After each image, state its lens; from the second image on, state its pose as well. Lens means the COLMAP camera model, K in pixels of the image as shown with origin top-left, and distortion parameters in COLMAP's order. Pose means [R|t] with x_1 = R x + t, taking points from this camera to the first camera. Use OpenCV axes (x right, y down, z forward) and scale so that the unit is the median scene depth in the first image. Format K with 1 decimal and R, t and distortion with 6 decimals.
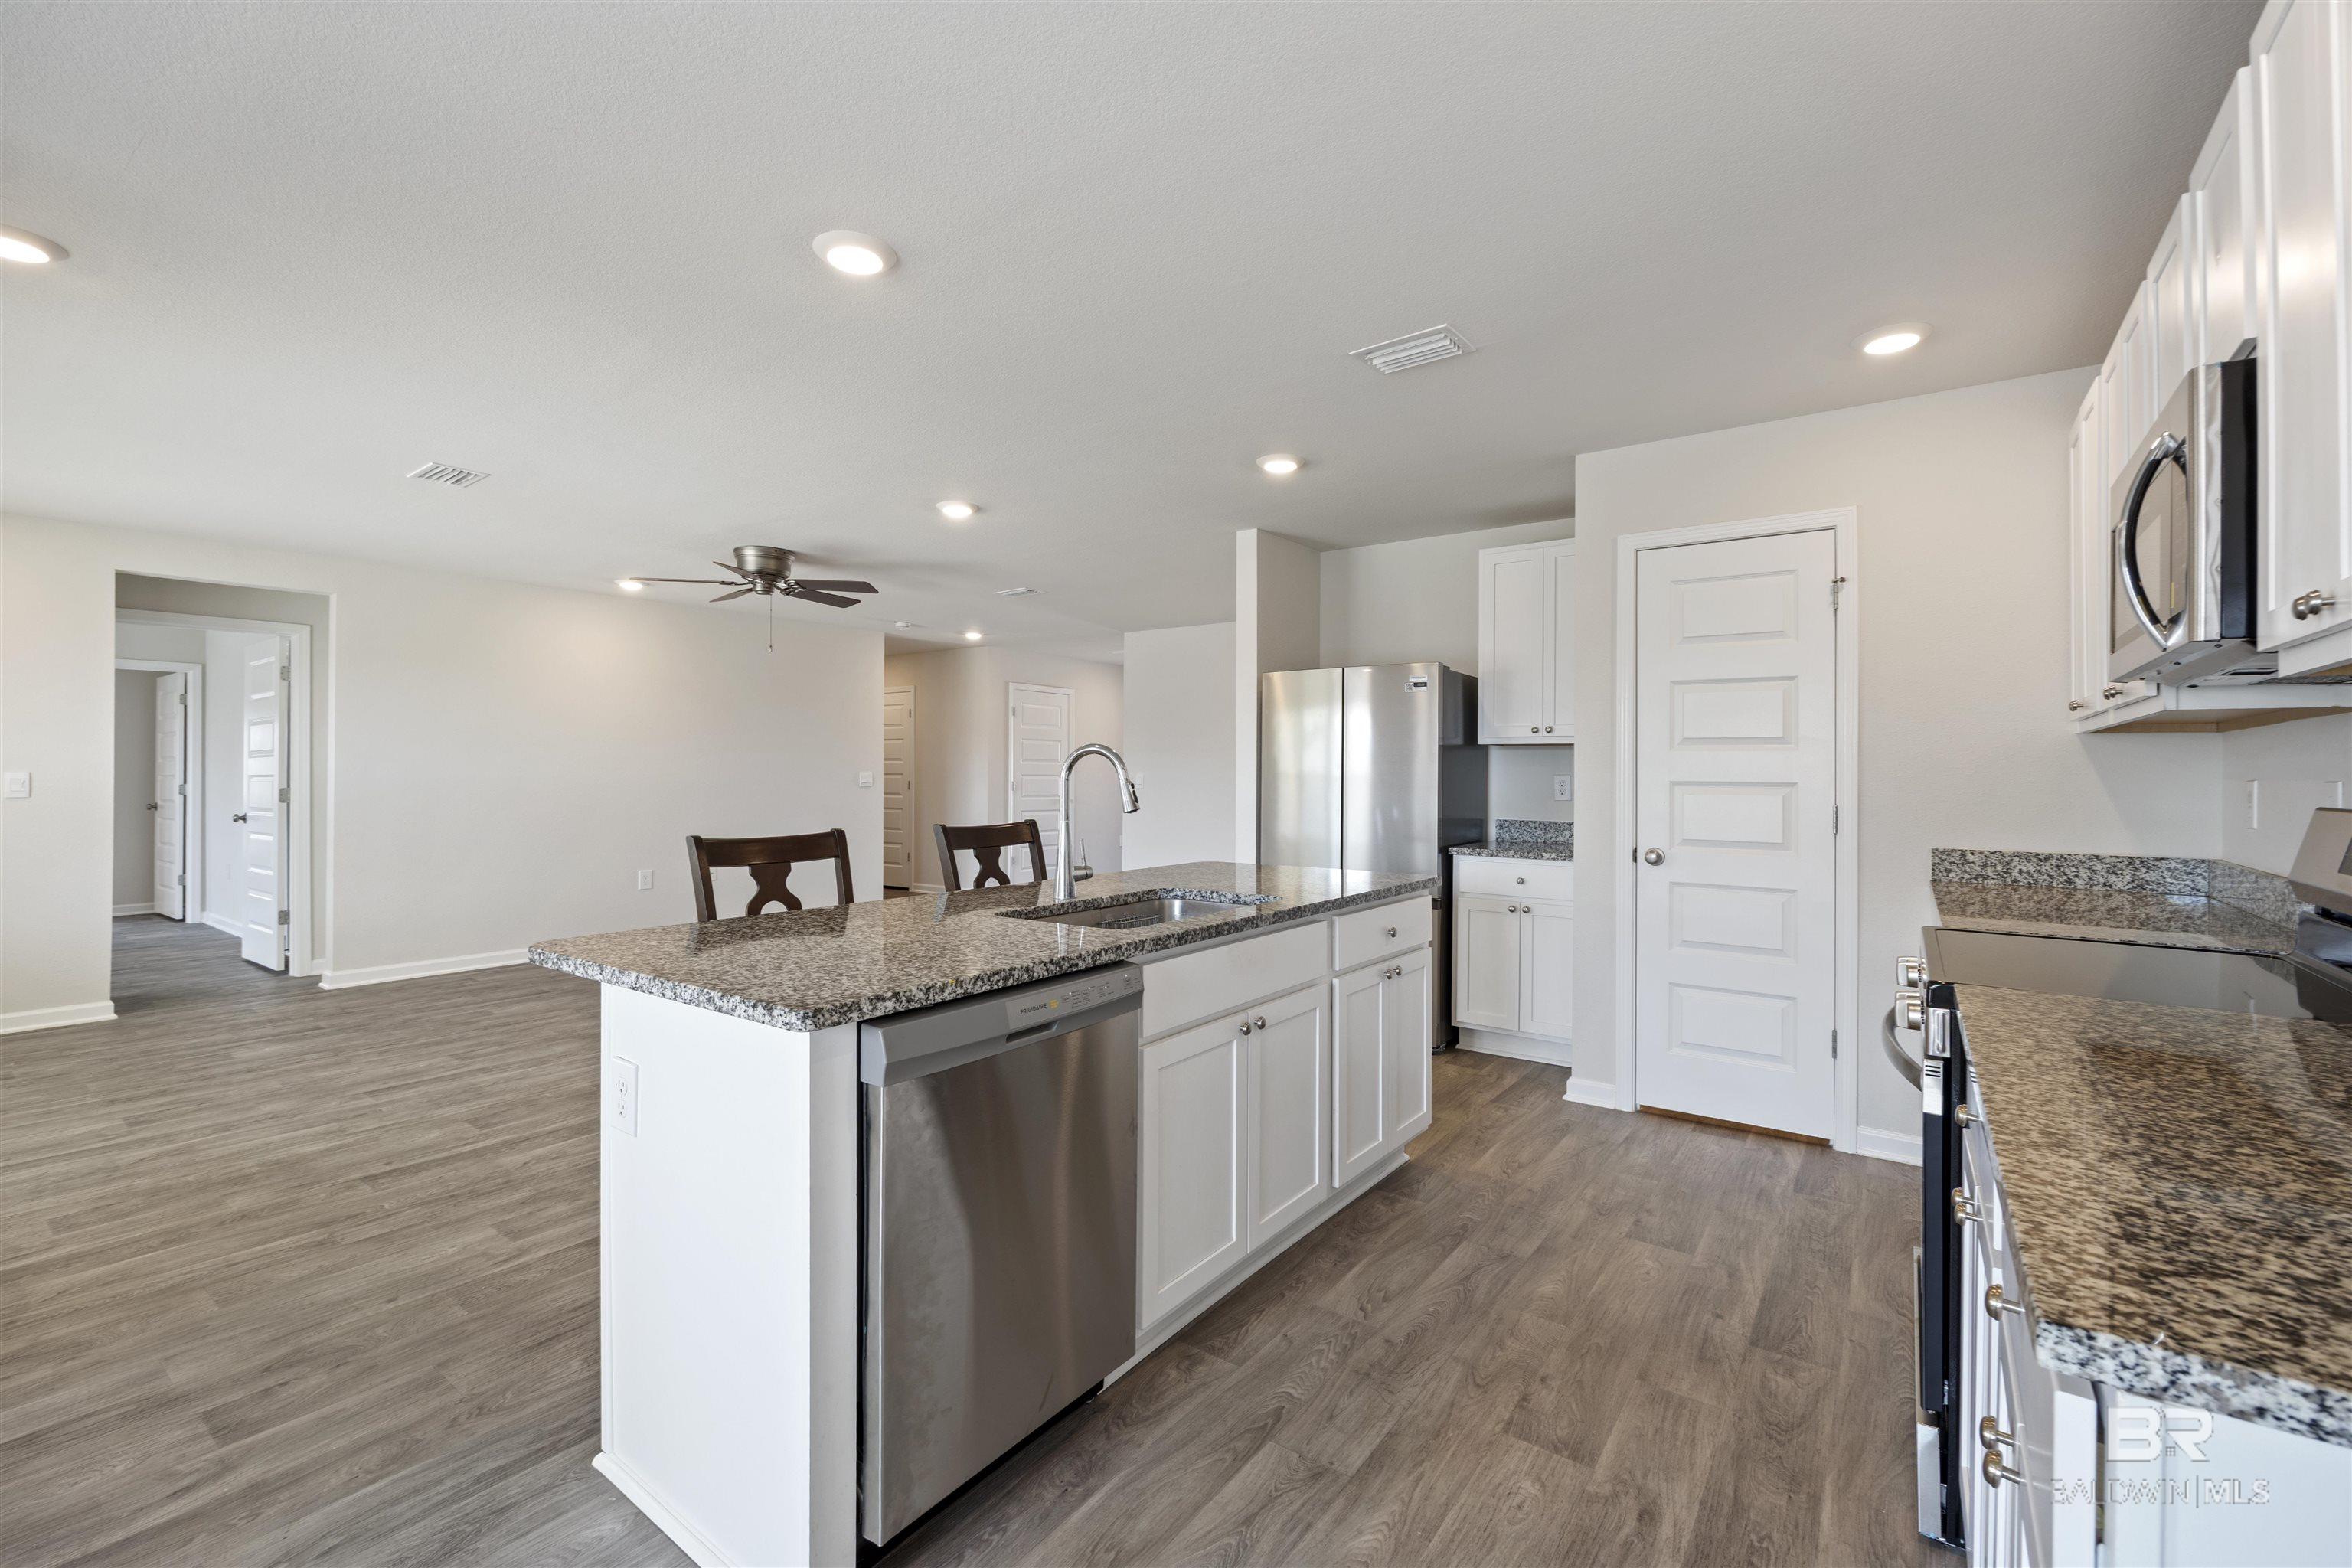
lens RADIAL K [[993.7, 0, 1176.6], [0, 993.7, 768.2], [0, 0, 1]] dist [0.003194, 0.000199]
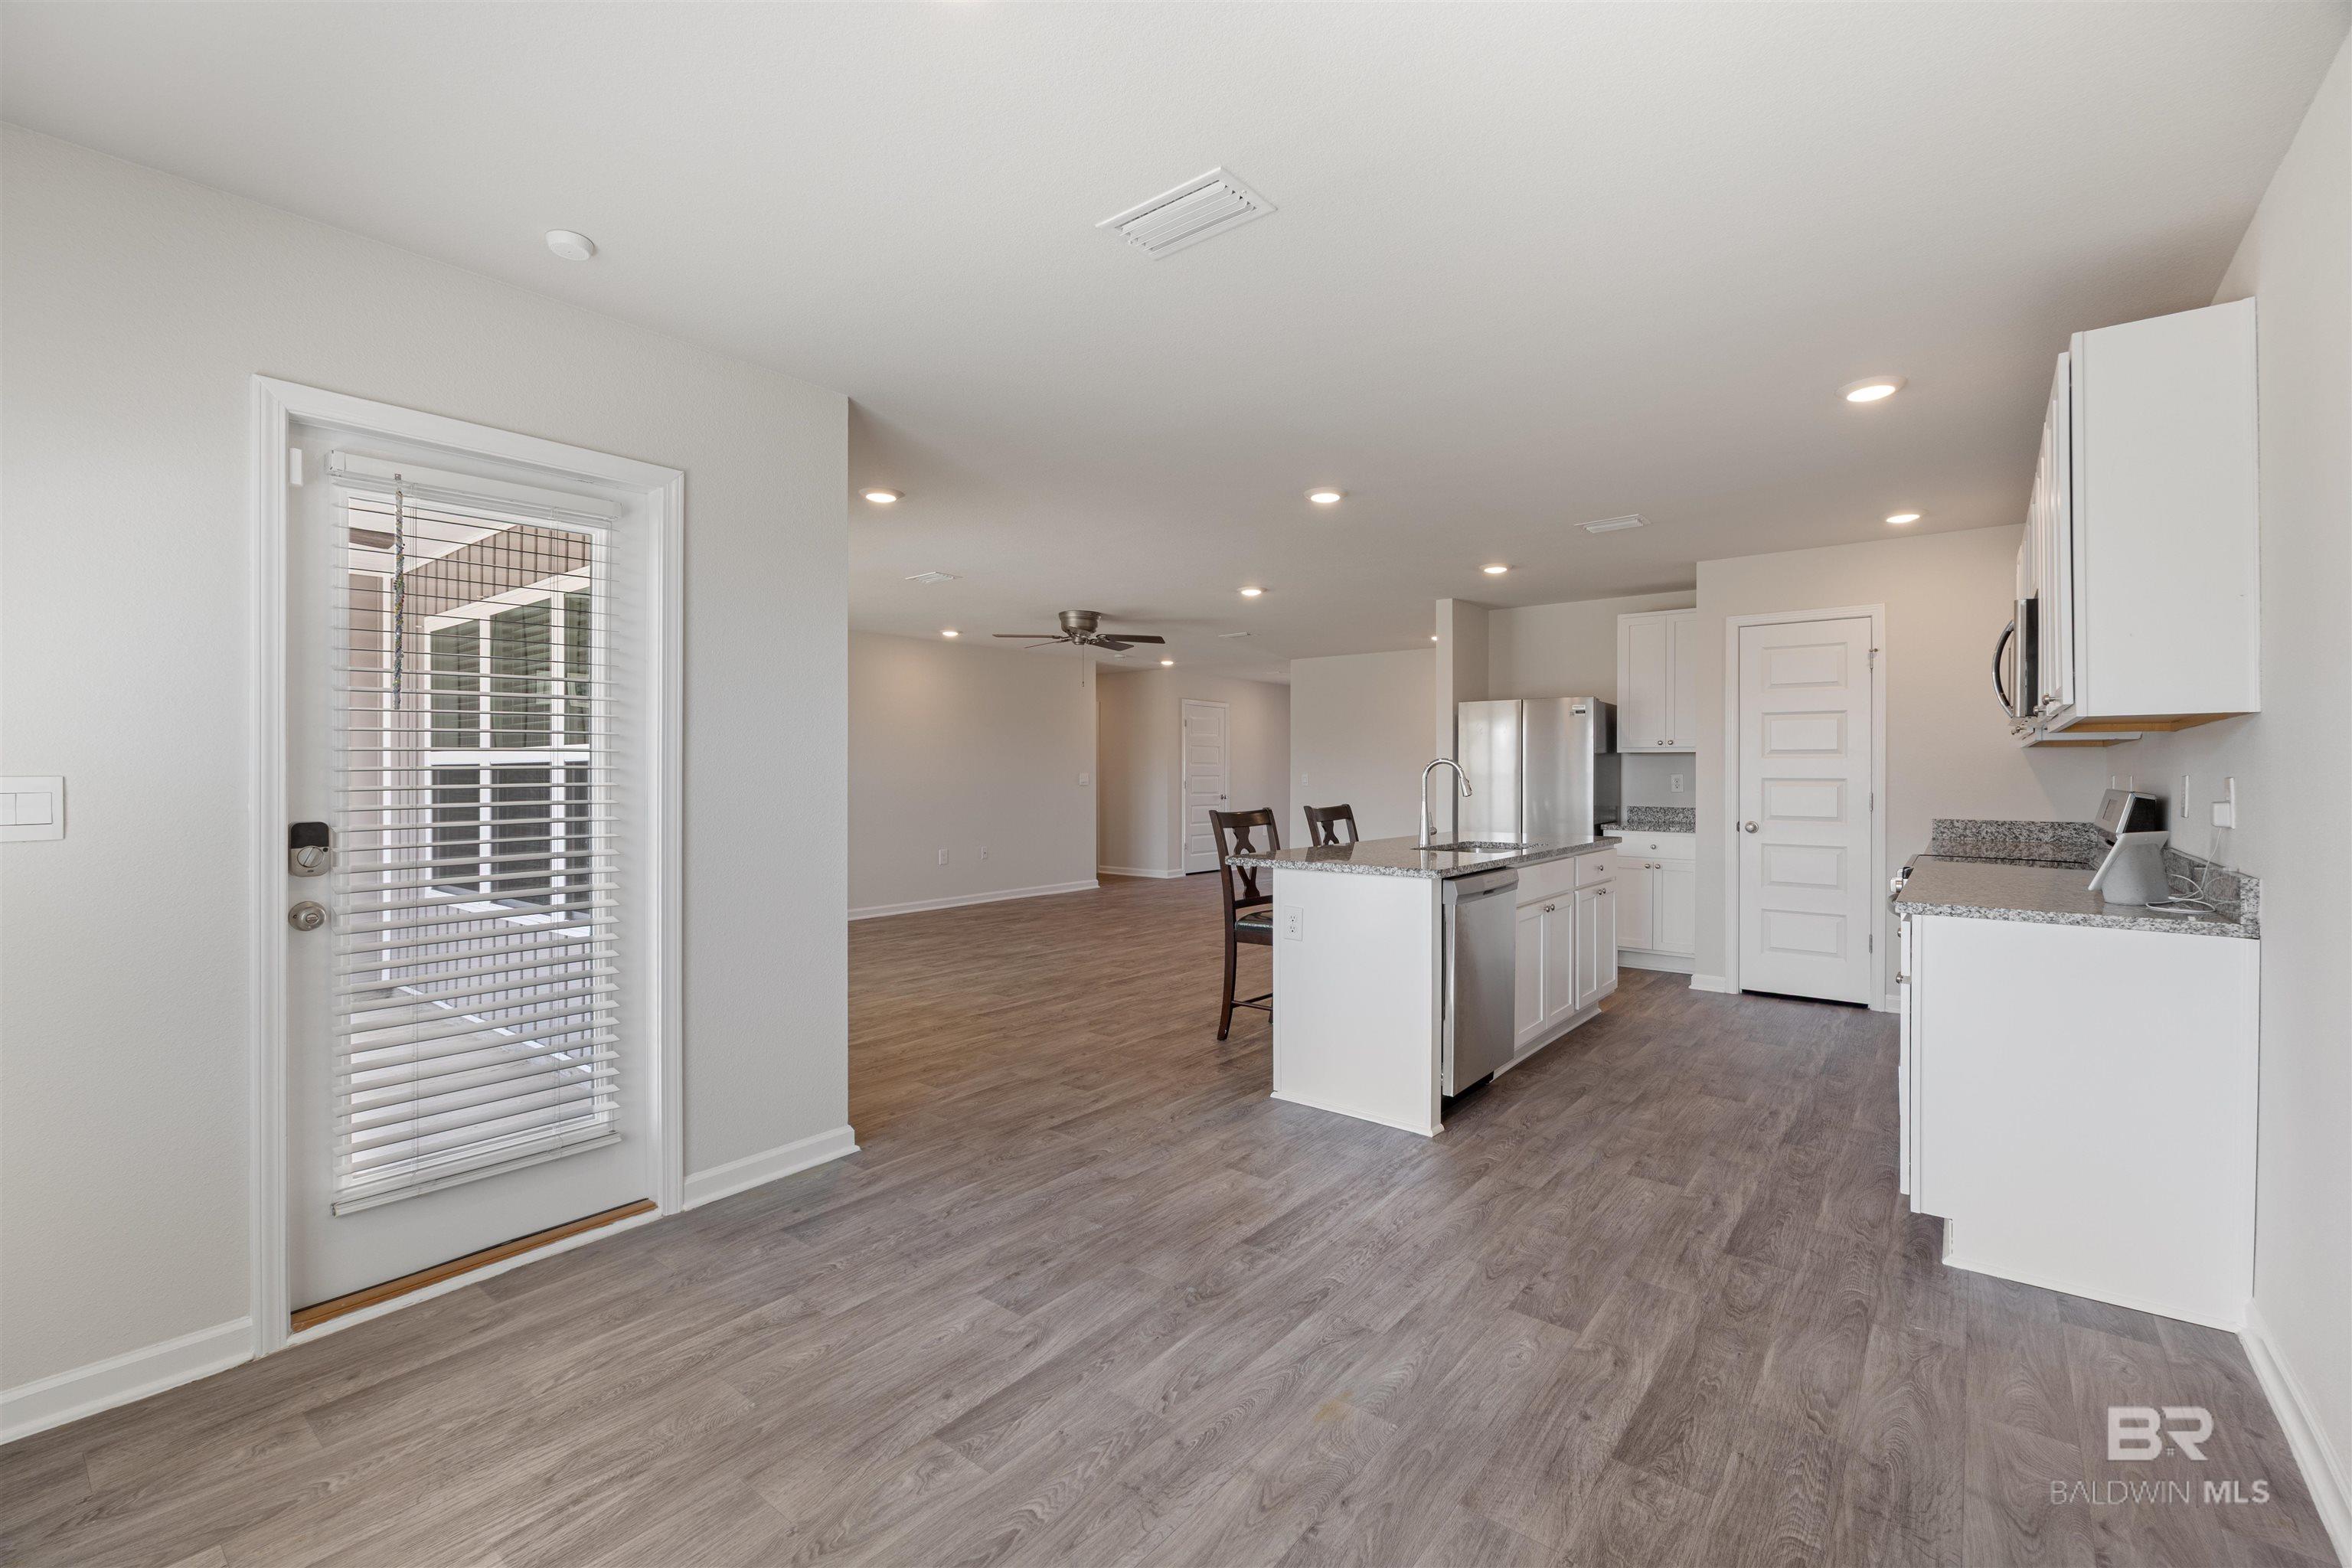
lens RADIAL K [[1004.4, 0, 1172.1], [0, 1004.4, 774.1], [0, 0, 1]] dist [-0.000766, -0.000002]
pose [[0.999285, -0.004004, -0.037600, -0.376986], [0.004231, 0.999973, 0.005954, -0.006205], [0.037575, -0.006109, 0.999275, -0.617782]]
